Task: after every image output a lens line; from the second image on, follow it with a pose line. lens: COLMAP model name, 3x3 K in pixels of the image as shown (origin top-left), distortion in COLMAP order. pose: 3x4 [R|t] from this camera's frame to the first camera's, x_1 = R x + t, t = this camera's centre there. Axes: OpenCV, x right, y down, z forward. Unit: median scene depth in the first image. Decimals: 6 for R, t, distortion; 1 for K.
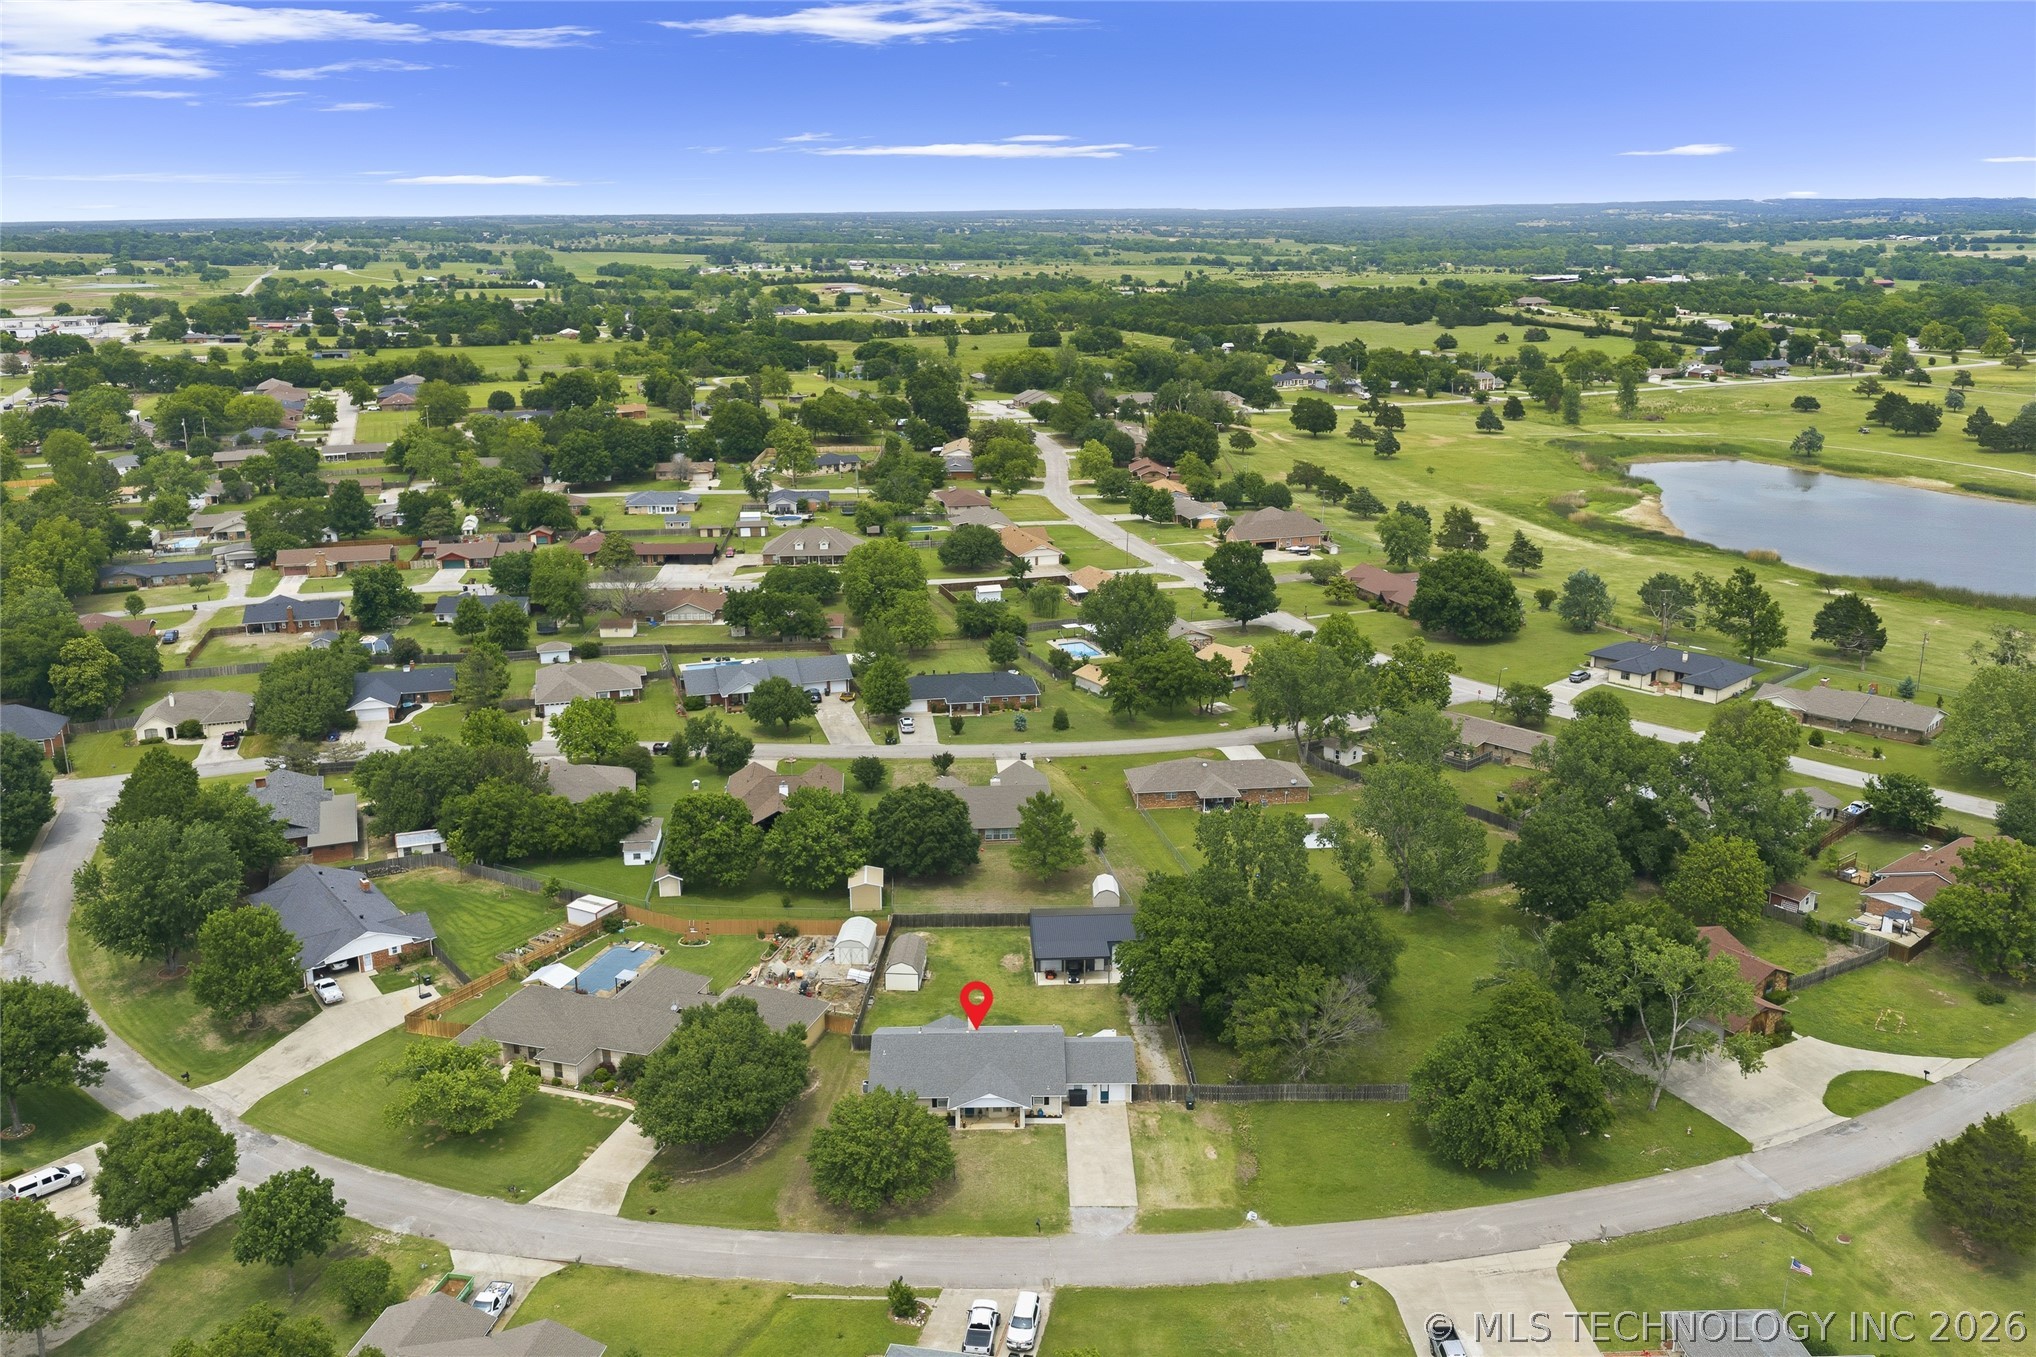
lens RADIAL K [[1699.4, 0, 974.8], [0, 1699.4, 686.1], [0, 0, 1]] dist [0.033051, -0.063208]
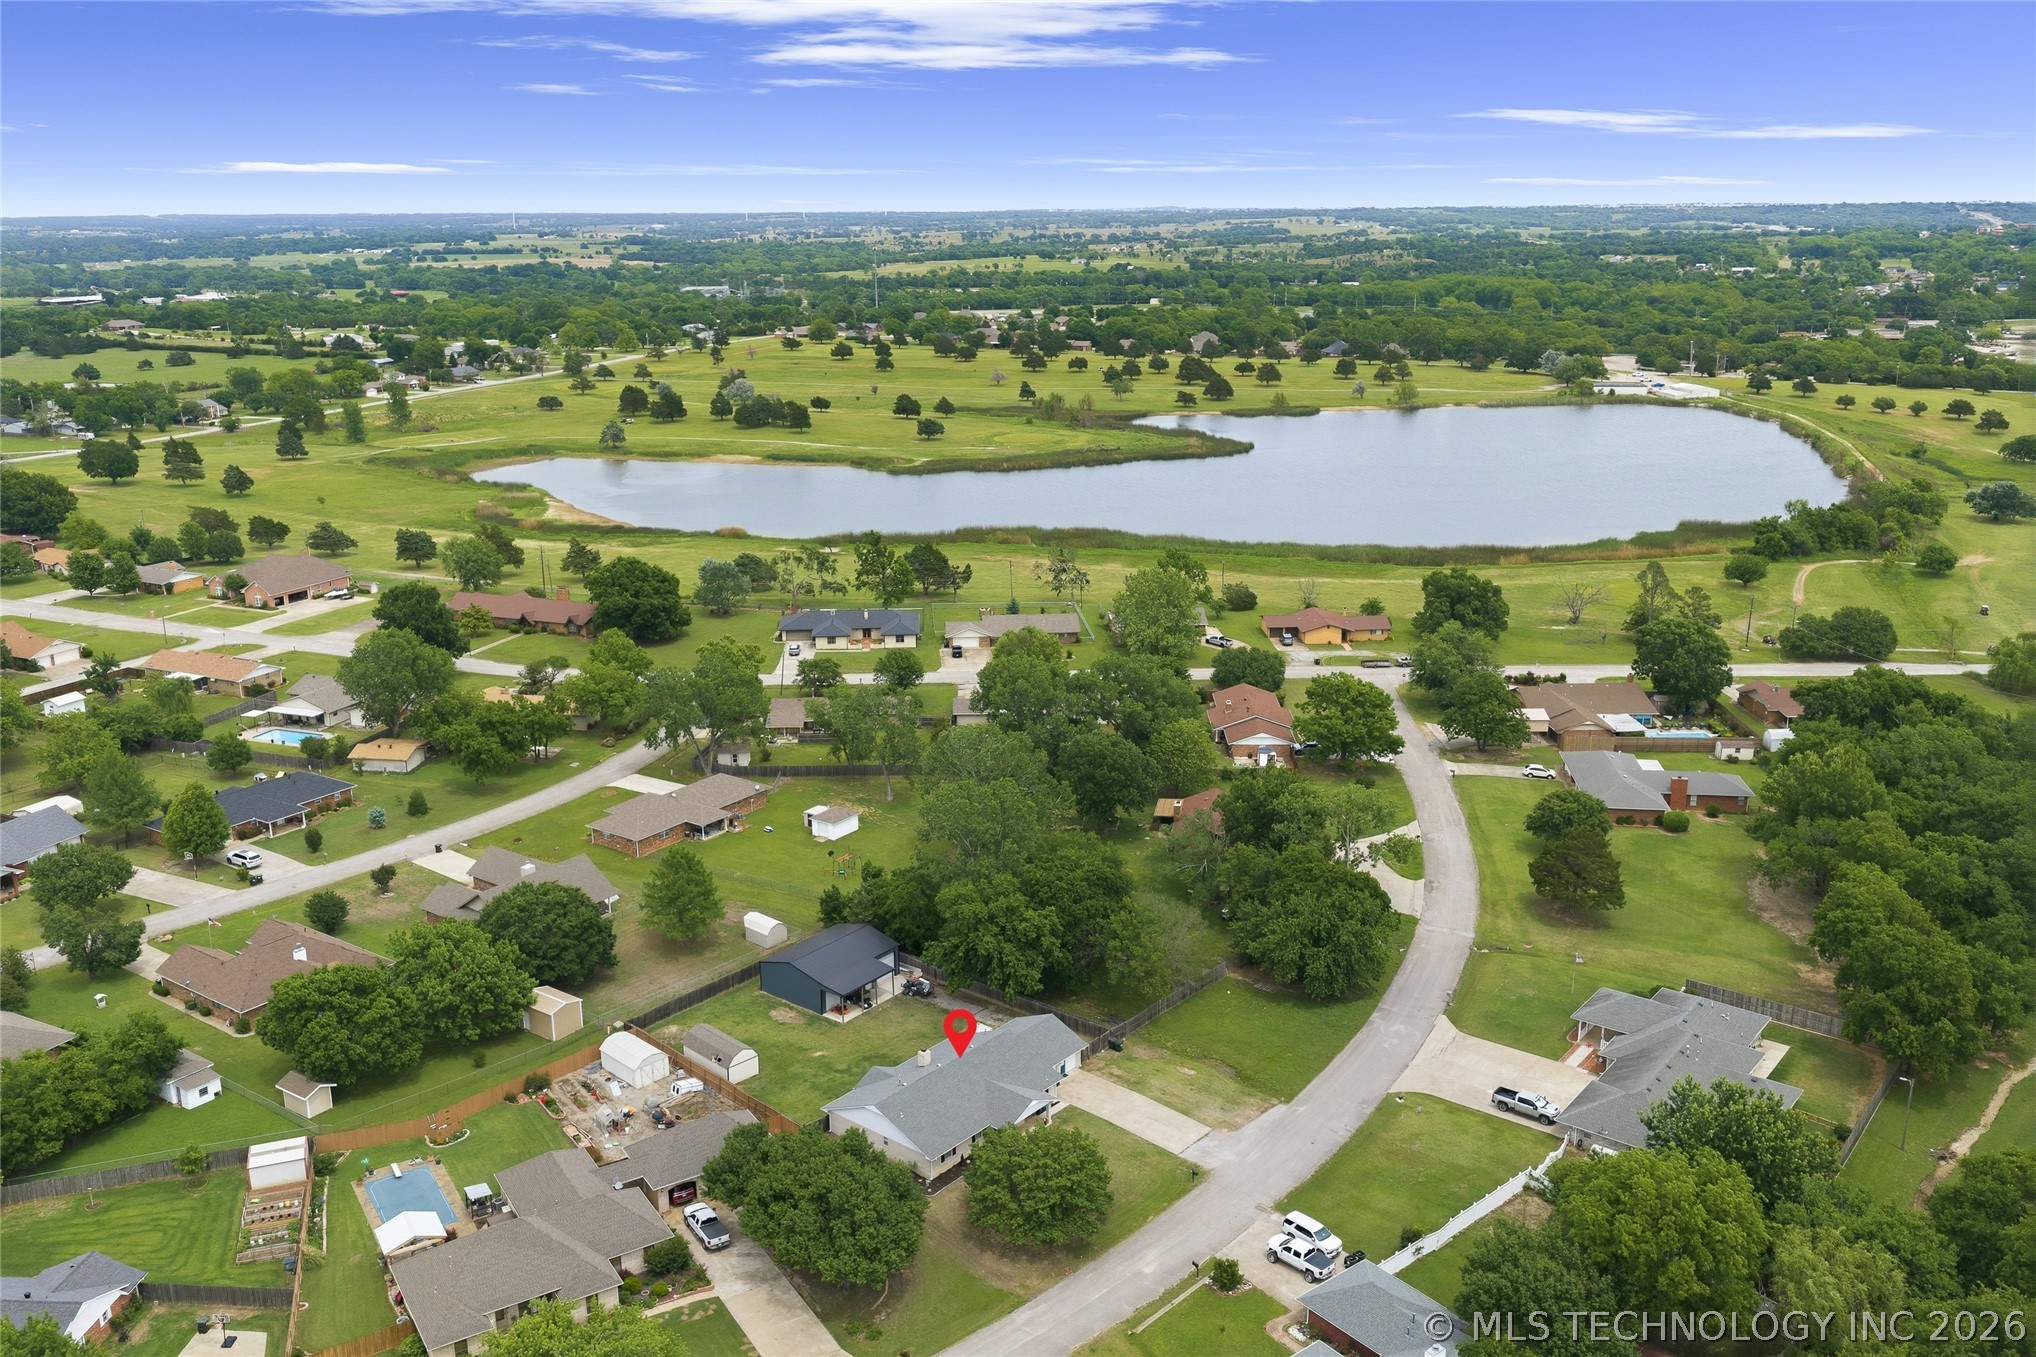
lens RADIAL K [[1736.7, 0, 1018.0], [0, 1736.7, 678.5], [0, 0, 1]] dist [0.000617, -0.002661]
pose [[0.630737, -0.198594, 0.750154, -0.396704], [0.211695, 0.974066, 0.079877, -0.046913], [-0.746563, 0.108422, 0.656421, 0.175952]]
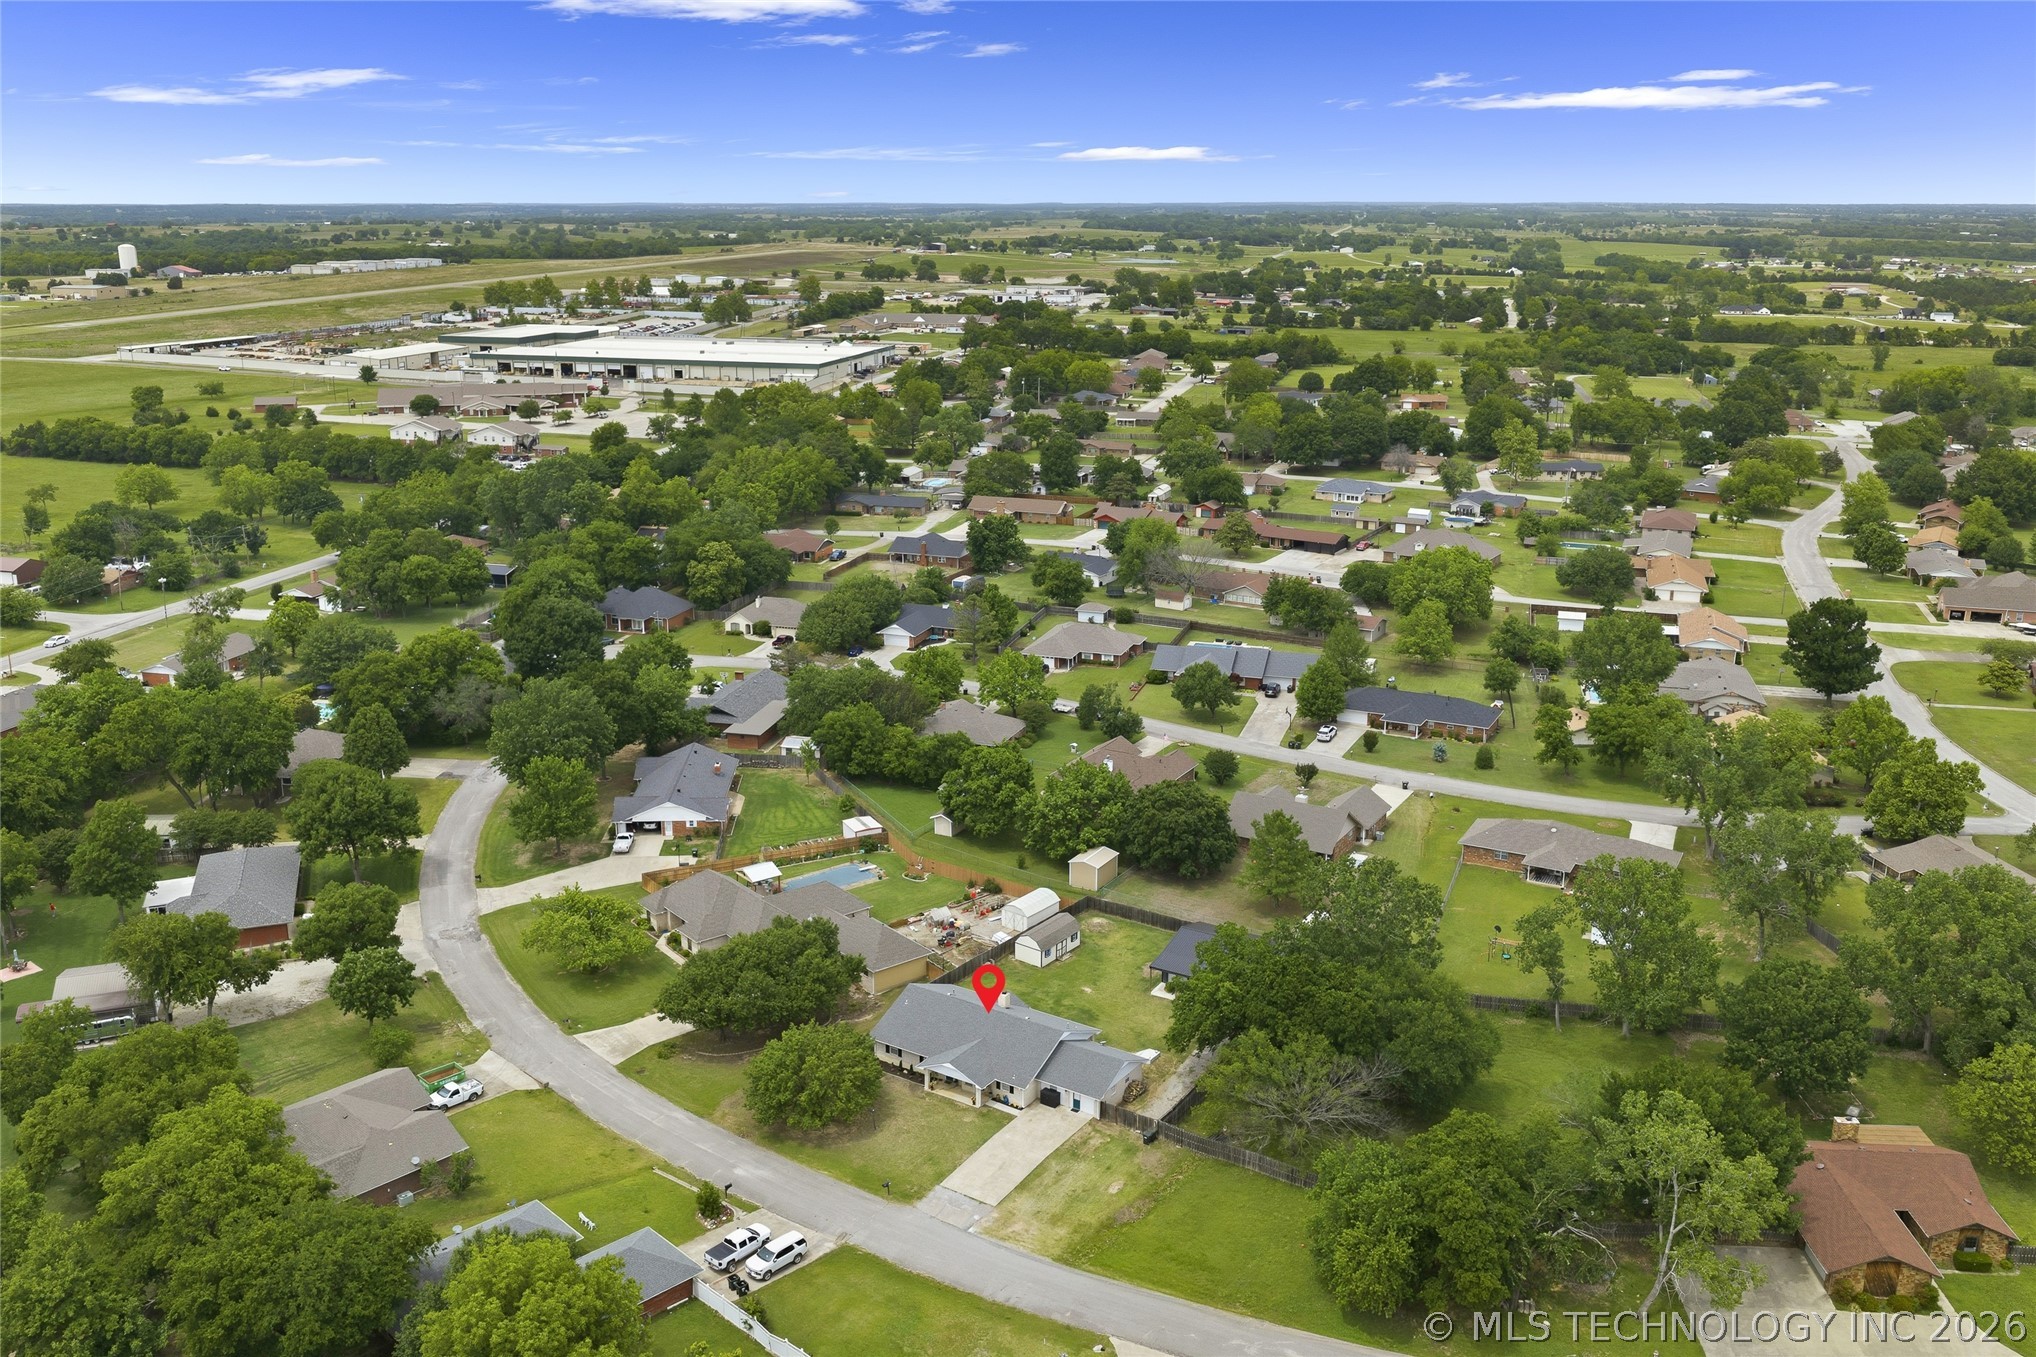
lens RADIAL K [[1699.4, 0, 974.8], [0, 1699.4, 686.1], [0, 0, 1]] dist [0.033051, -0.063208]
pose [[0.829828, 0.165513, -0.532908, 0.295192], [-0.161606, 0.985355, 0.054390, -0.022921], [0.534107, 0.040987, 0.844423, 0.077715]]
